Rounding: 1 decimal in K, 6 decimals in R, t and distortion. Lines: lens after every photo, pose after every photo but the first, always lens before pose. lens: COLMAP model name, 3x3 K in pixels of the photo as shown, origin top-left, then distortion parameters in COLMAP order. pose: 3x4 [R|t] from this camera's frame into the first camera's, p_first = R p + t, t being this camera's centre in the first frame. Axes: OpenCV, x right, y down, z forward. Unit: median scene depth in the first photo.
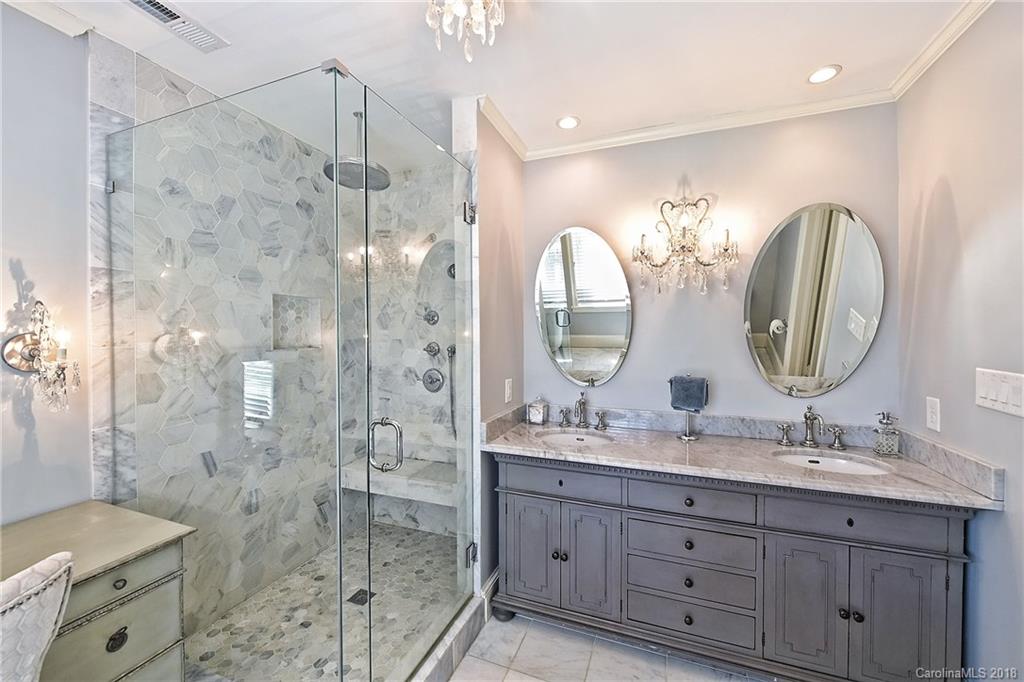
lens RADIAL K [[405.0, 0, 516.6], [0, 405.0, 337.5], [0, 0, 1]] dist [-0.000552, -0.000862]
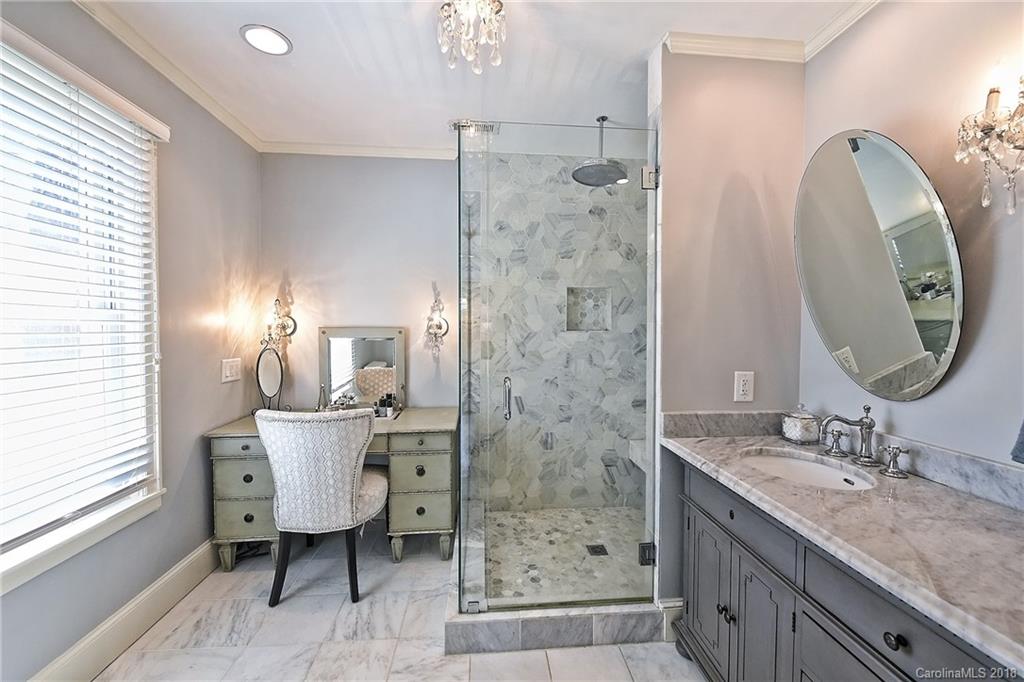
lens RADIAL K [[405.0, 0, 516.3], [0, 405.0, 338.7], [0, 0, 1]] dist [-0.000552, -0.000862]
pose [[0.430270, 0.023696, -0.902389, 0.540396], [-0.013862, 0.999711, 0.019642, 0.035766], [0.902594, 0.004057, 0.430475, 0.319889]]
